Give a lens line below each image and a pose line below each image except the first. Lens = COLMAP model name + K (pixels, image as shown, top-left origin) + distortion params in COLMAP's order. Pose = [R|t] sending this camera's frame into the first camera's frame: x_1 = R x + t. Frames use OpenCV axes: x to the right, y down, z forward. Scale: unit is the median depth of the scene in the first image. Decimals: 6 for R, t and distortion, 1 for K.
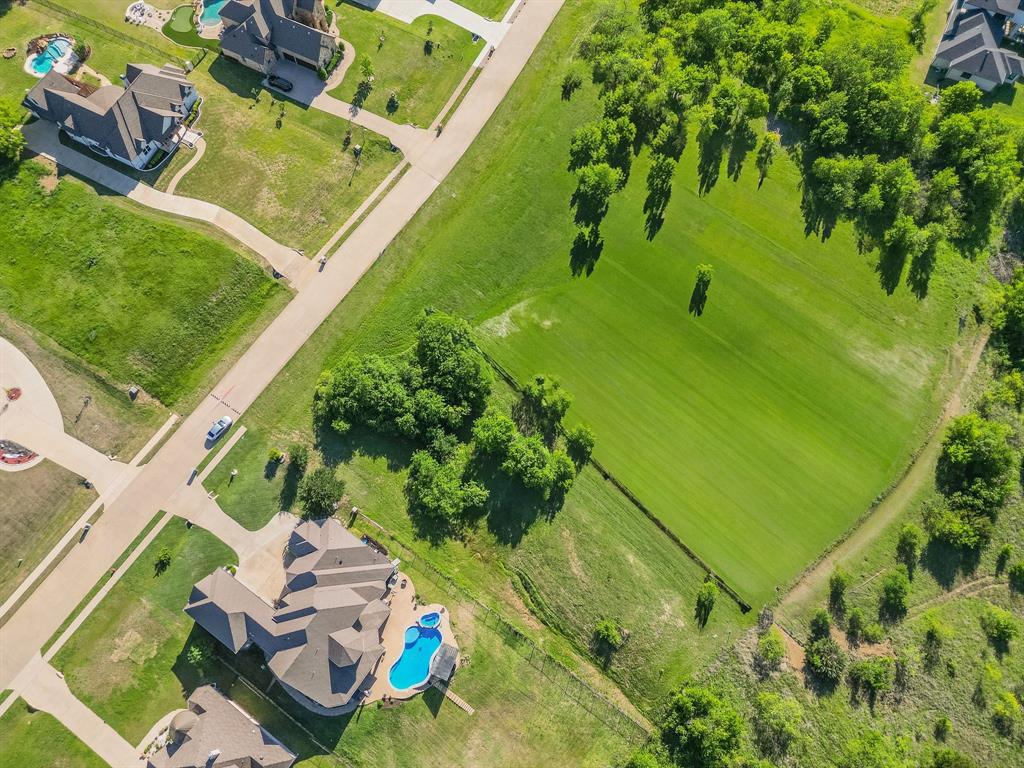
lens RADIAL K [[714.3, 0, 510.1], [0, 714.3, 380.8], [0, 0, 1]] dist [0.074026, -0.067204]
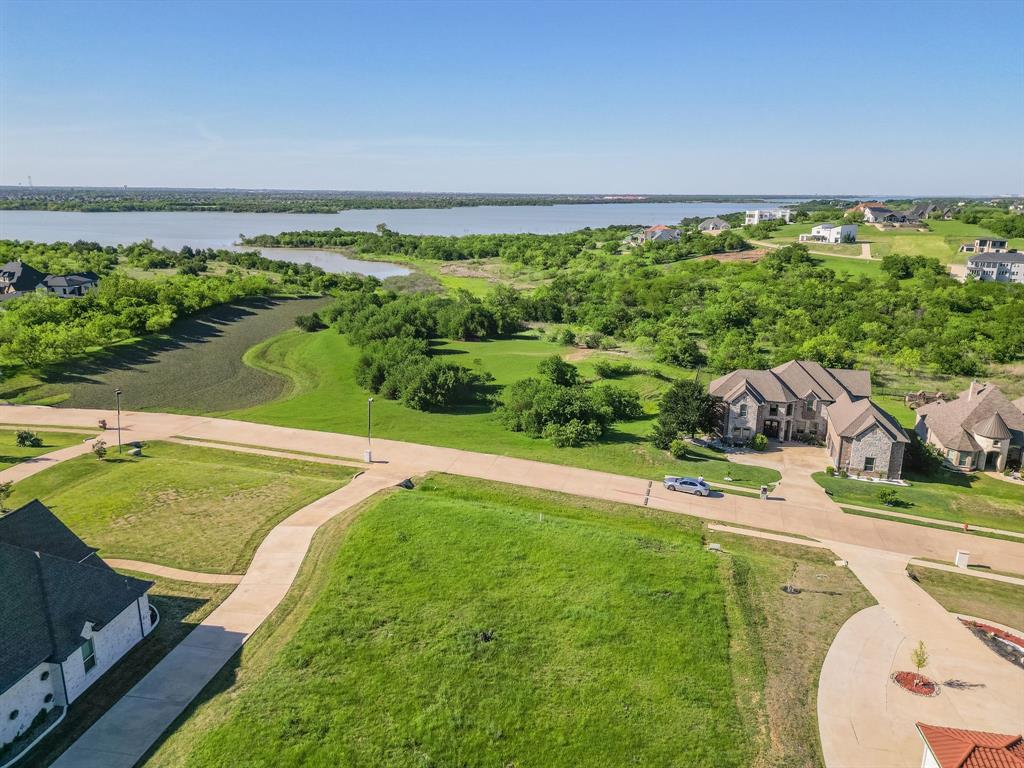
lens RADIAL K [[714.3, 0, 510.1], [0, 714.3, 380.8], [0, 0, 1]] dist [0.074026, -0.067204]
pose [[-0.307800, -0.247345, 0.918738, -0.901531], [0.883510, 0.284039, 0.372467, -0.329410], [-0.353085, 0.926360, 0.131105, 0.875548]]
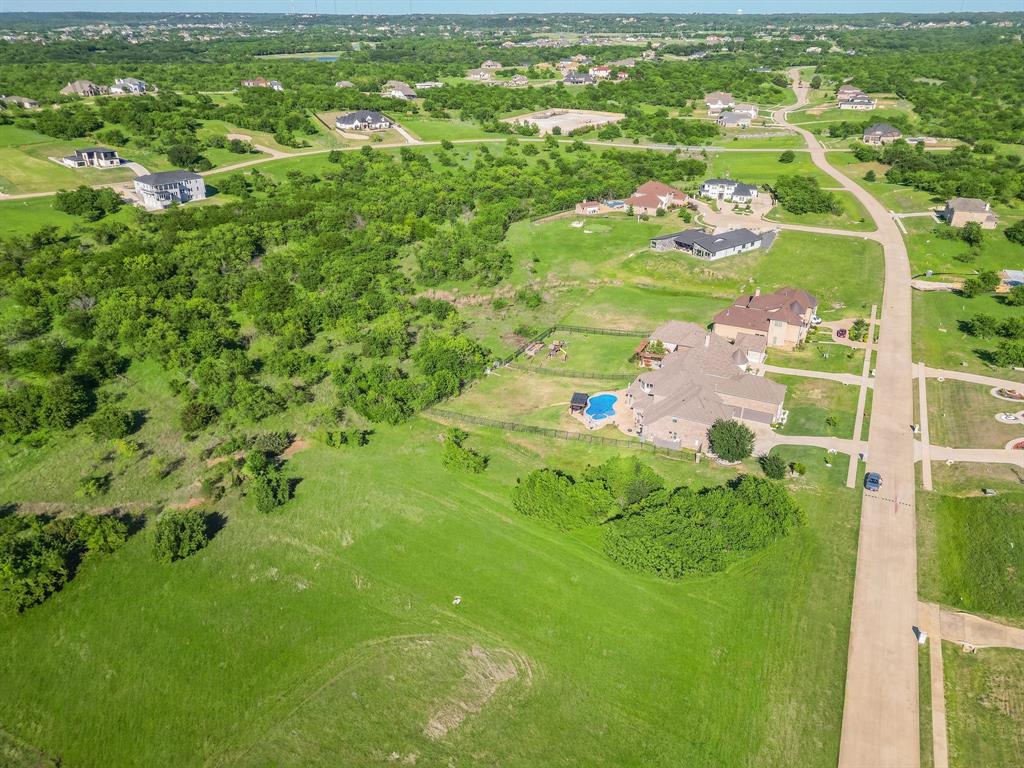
lens RADIAL K [[714.3, 0, 510.1], [0, 714.3, 380.8], [0, 0, 1]] dist [0.074026, -0.067204]
pose [[-0.988937, 0.059841, -0.135727, 0.187387], [-0.140657, -0.087780, 0.986159, -0.784003], [0.047099, 0.994341, 0.095226, 0.746097]]
